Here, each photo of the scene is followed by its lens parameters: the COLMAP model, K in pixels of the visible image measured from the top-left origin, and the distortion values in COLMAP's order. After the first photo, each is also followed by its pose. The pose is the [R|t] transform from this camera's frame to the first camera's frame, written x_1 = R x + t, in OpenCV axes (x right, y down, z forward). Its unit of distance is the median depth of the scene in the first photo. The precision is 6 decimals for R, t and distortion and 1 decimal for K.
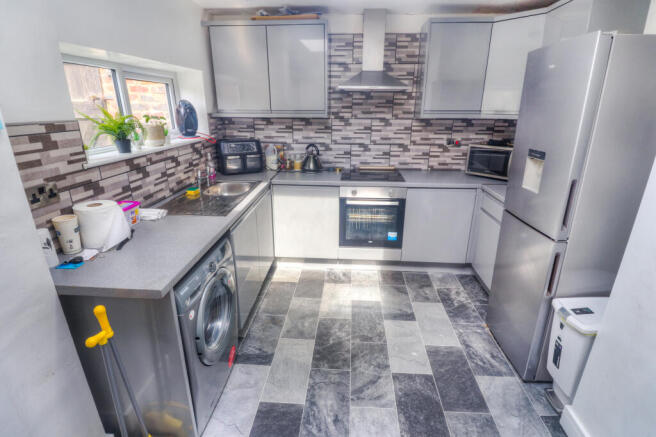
lens RADIAL K [[306.9, 0, 328.8], [0, 306.9, 209.0], [0, 0, 1]] dist [0.000449, -0.013848]
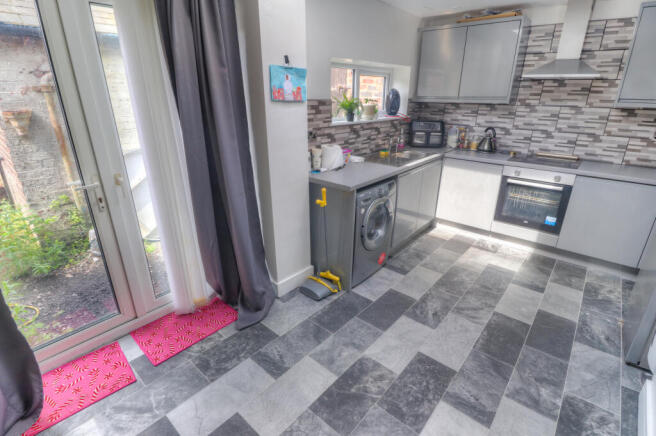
lens RADIAL K [[306.9, 0, 328.8], [0, 306.9, 208.5], [0, 0, 1]] dist [0.000449, -0.013848]
pose [[0.791441, 0.212018, -0.573297, 0.198743], [-0.194907, 0.976492, 0.092058, 0.099596], [0.579337, 0.038882, 0.814160, -0.269340]]
